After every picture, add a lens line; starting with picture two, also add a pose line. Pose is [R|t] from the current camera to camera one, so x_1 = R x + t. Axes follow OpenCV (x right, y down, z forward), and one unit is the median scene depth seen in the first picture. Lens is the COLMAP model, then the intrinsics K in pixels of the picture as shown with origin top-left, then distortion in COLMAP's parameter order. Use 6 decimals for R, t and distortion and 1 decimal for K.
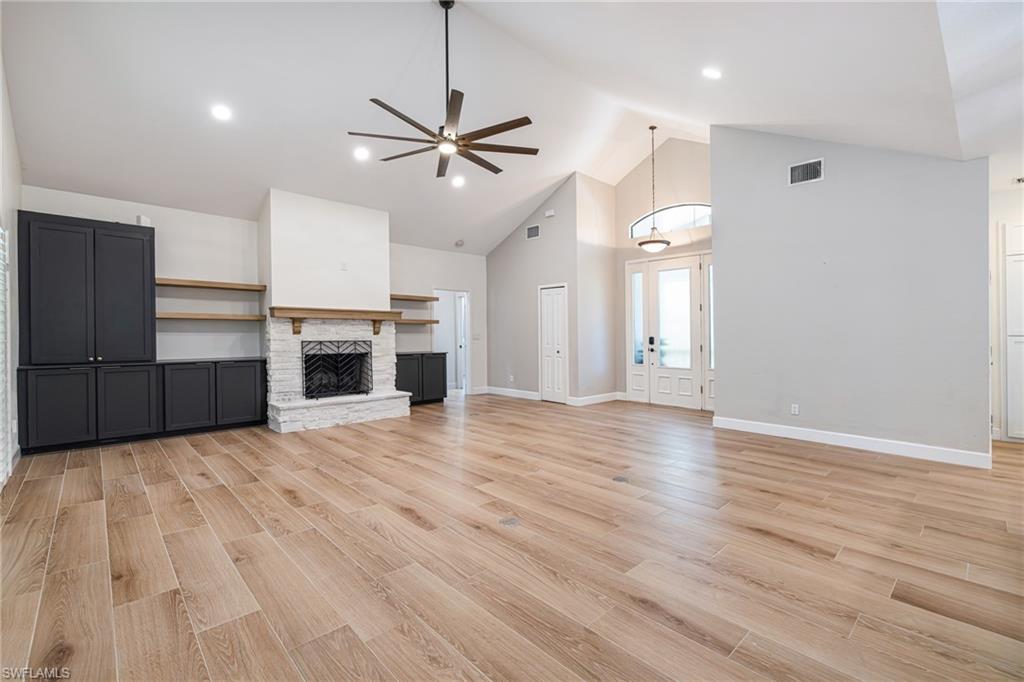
lens RADIAL K [[453.9, 0, 527.6], [0, 453.9, 331.3], [0, 0, 1]] dist [-0.000135, 0.000022]
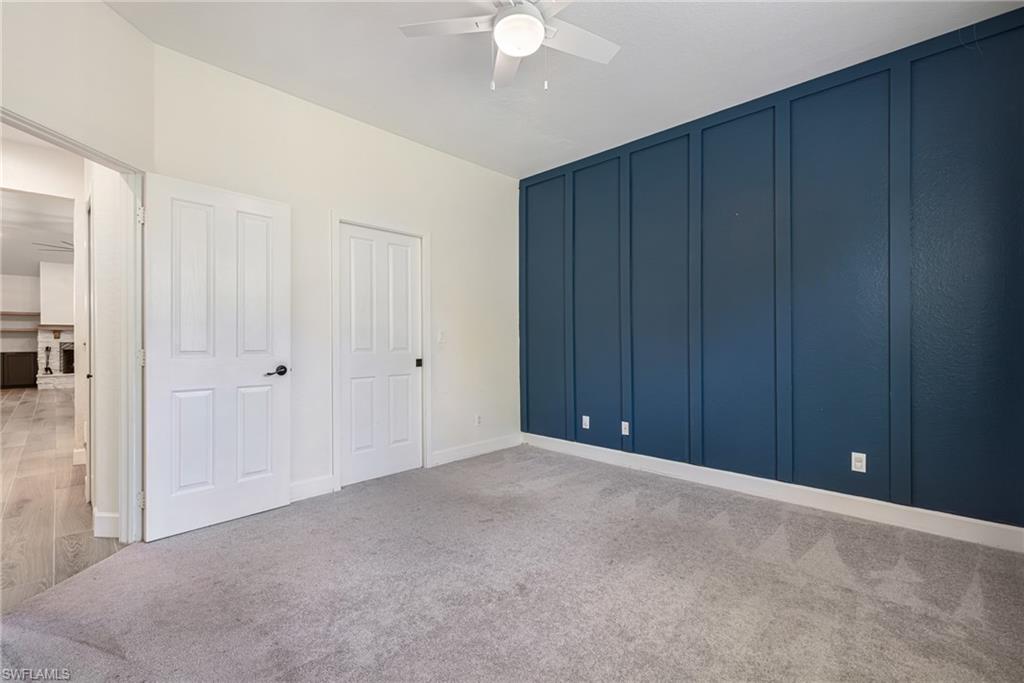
lens RADIAL K [[453.9, 0, 506.5], [0, 453.9, 335.8], [0, 0, 1]] dist [-0.000135, 0.000022]
pose [[0.999118, -0.001887, 0.041955, 1.267456], [0.001897, 0.999998, -0.000206, -0.002404], [-0.041955, 0.000286, 0.999119, -0.951386]]
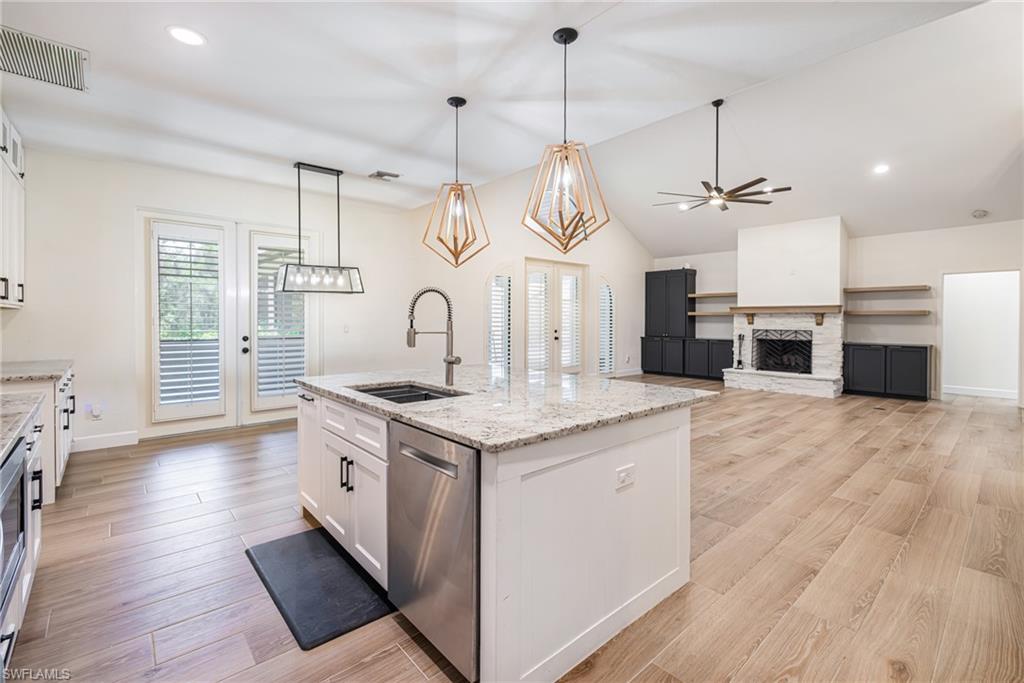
lens RADIAL K [[453.9, 0, 506.7], [0, 453.9, 322.1], [0, 0, 1]] dist [-0.000135, 0.000022]
pose [[-0.042406, 0.004226, -0.999092, 0.992742], [0.003336, 0.999986, 0.004089, -0.010197], [0.999095, -0.003159, -0.042419, 0.272106]]
